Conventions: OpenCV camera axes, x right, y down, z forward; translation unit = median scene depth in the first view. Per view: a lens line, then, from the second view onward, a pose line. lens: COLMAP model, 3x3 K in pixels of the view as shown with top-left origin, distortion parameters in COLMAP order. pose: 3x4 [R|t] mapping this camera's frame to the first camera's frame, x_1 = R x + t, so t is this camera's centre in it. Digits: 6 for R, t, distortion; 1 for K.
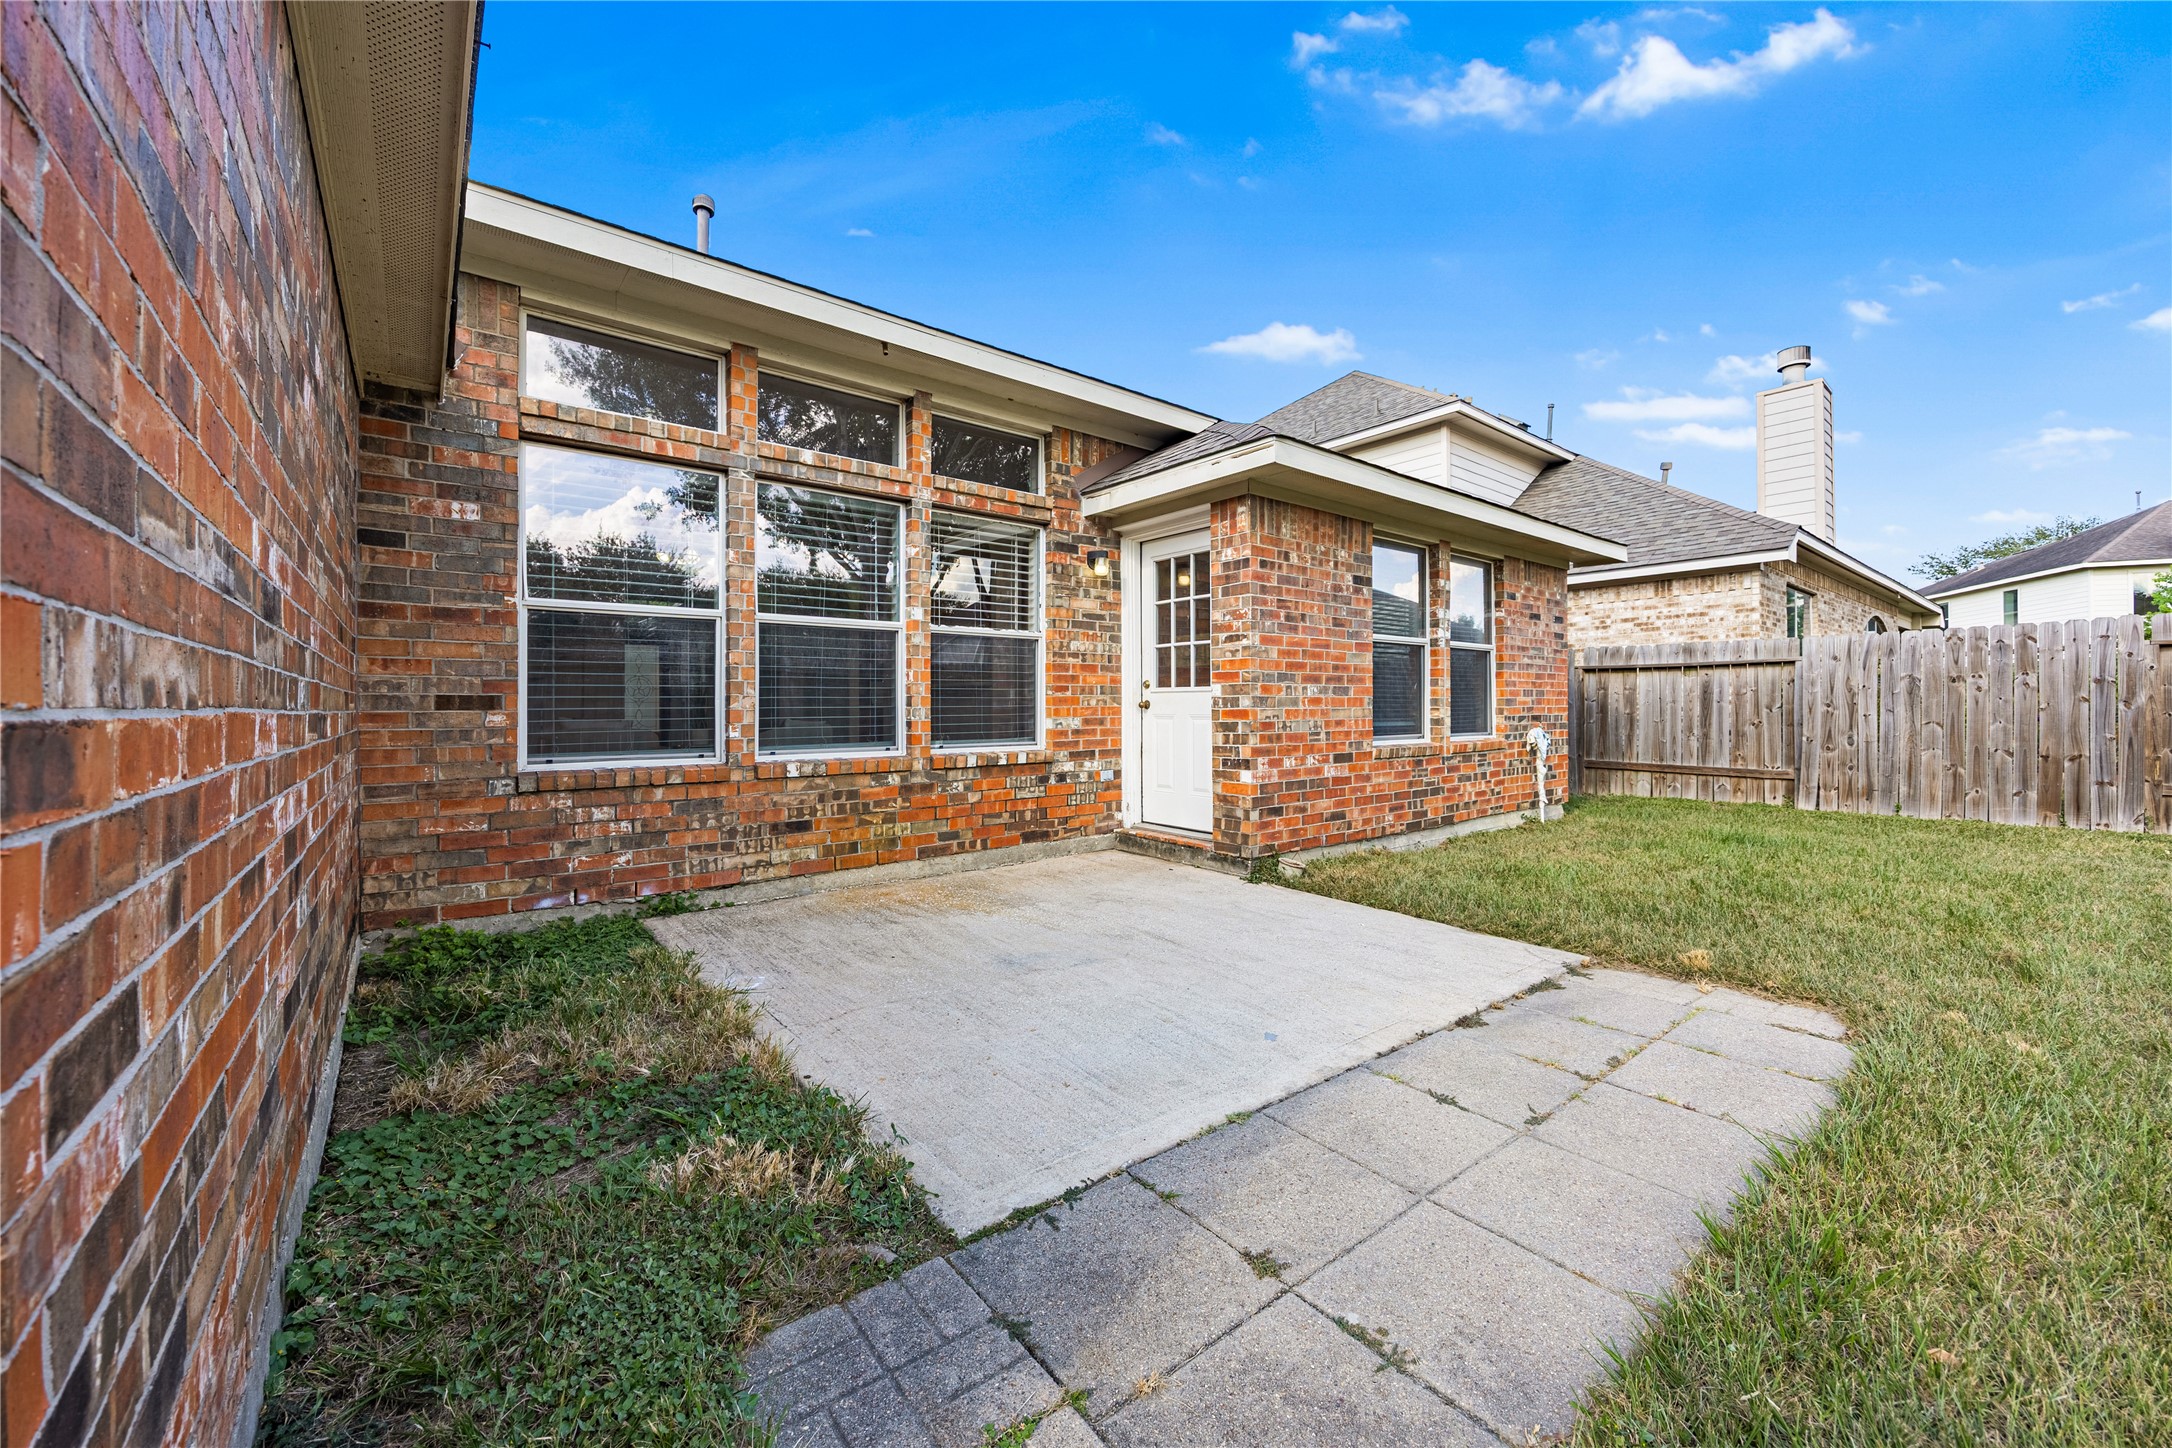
lens RADIAL K [[837.7, 0, 1089.6], [0, 837.7, 706.6], [0, 0, 1]] dist [-0.004897, -0.000512]
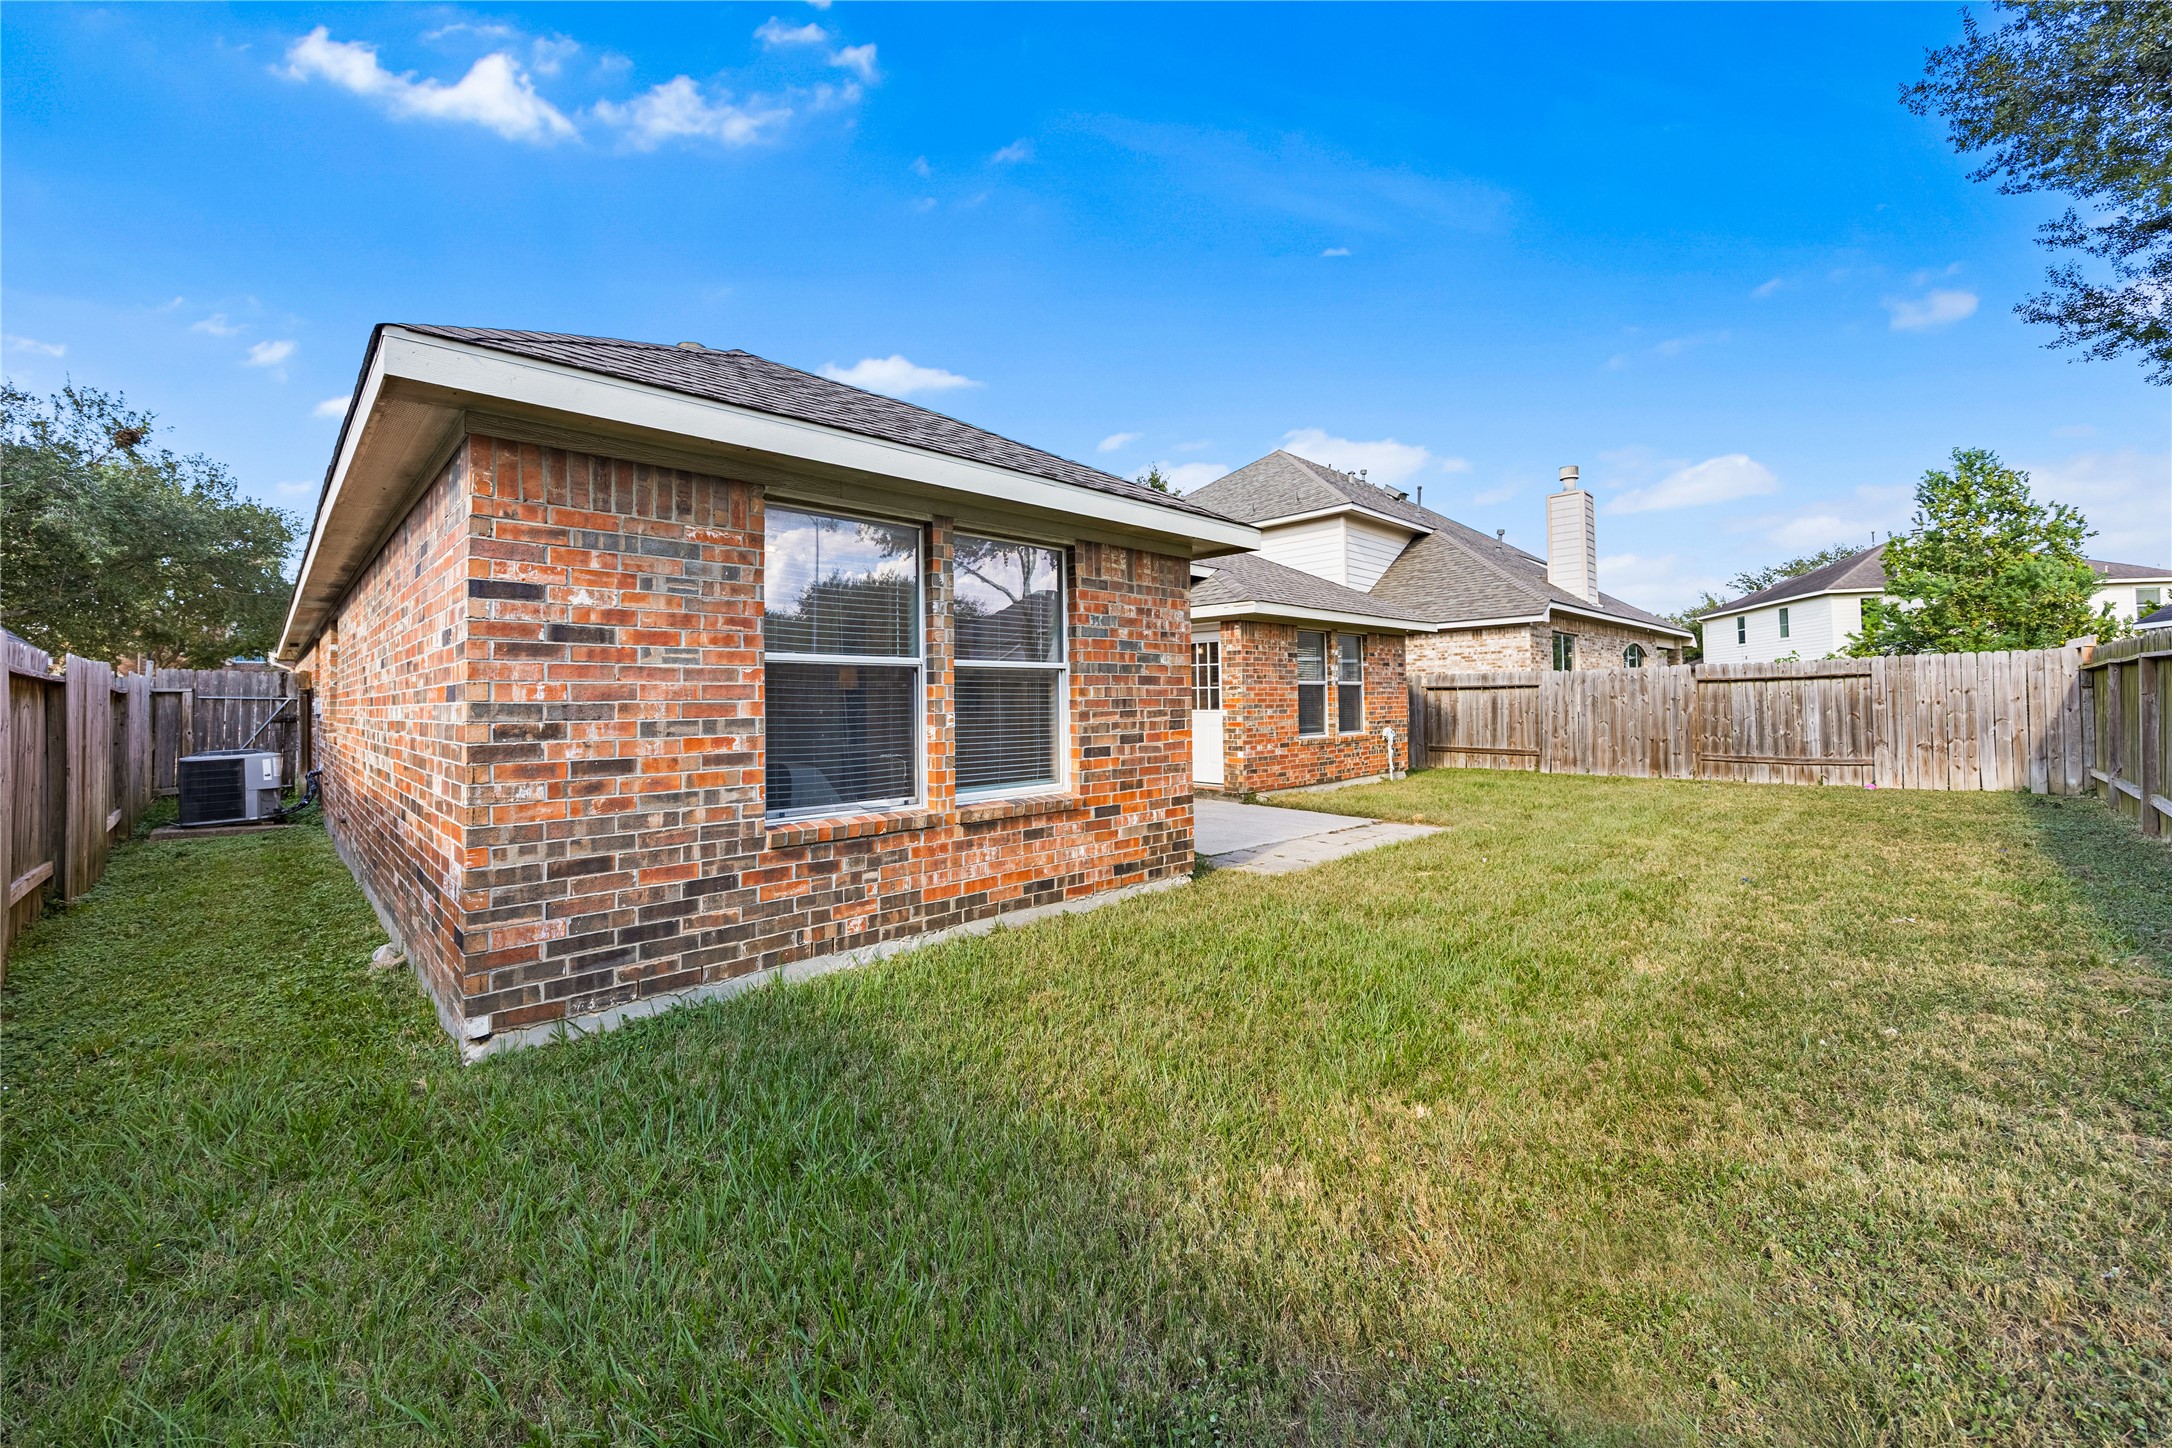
lens RADIAL K [[837.7, 0, 1097.2], [0, 837.7, 678.8], [0, 0, 1]] dist [-0.004897, -0.000512]
pose [[0.995384, -0.005829, 0.095795, -0.322382], [0.008285, 0.999646, -0.025264, -0.048660], [-0.095614, 0.025941, 0.995080, -0.919544]]
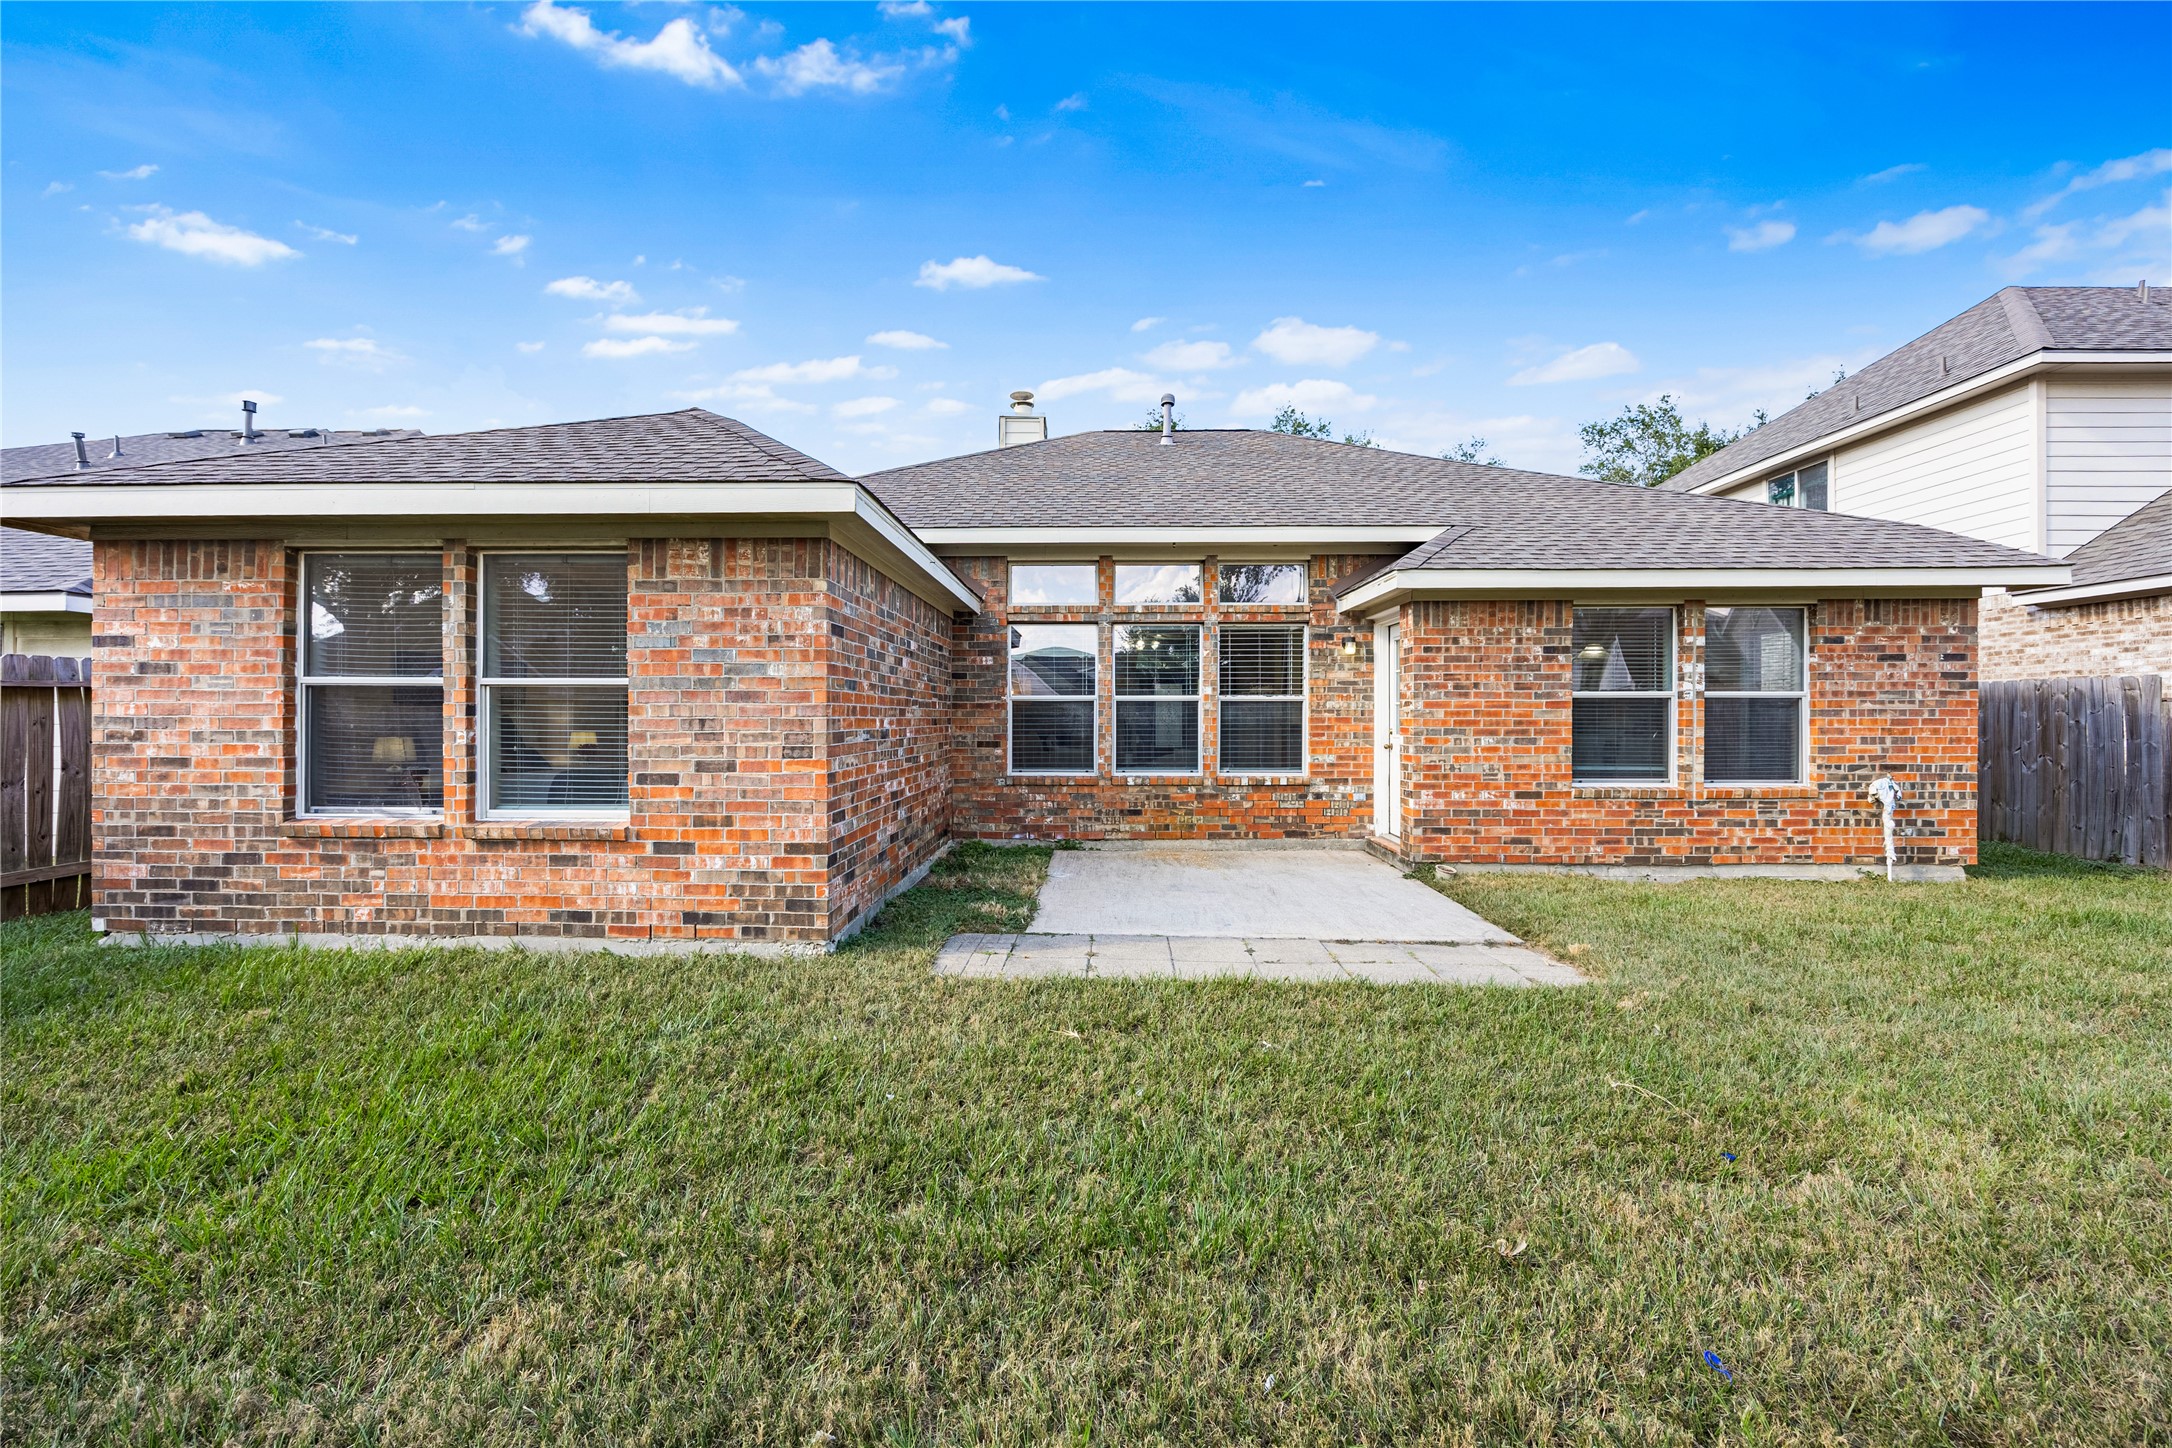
lens RADIAL K [[837.7, 0, 1086.4], [0, 837.7, 718.7], [0, 0, 1]] dist [-0.004897, -0.000512]
pose [[0.764443, 0.006403, -0.644659, 0.582983], [-0.003568, 0.999977, 0.005701, -0.055167], [0.644681, -0.002058, 0.764449, -0.360038]]
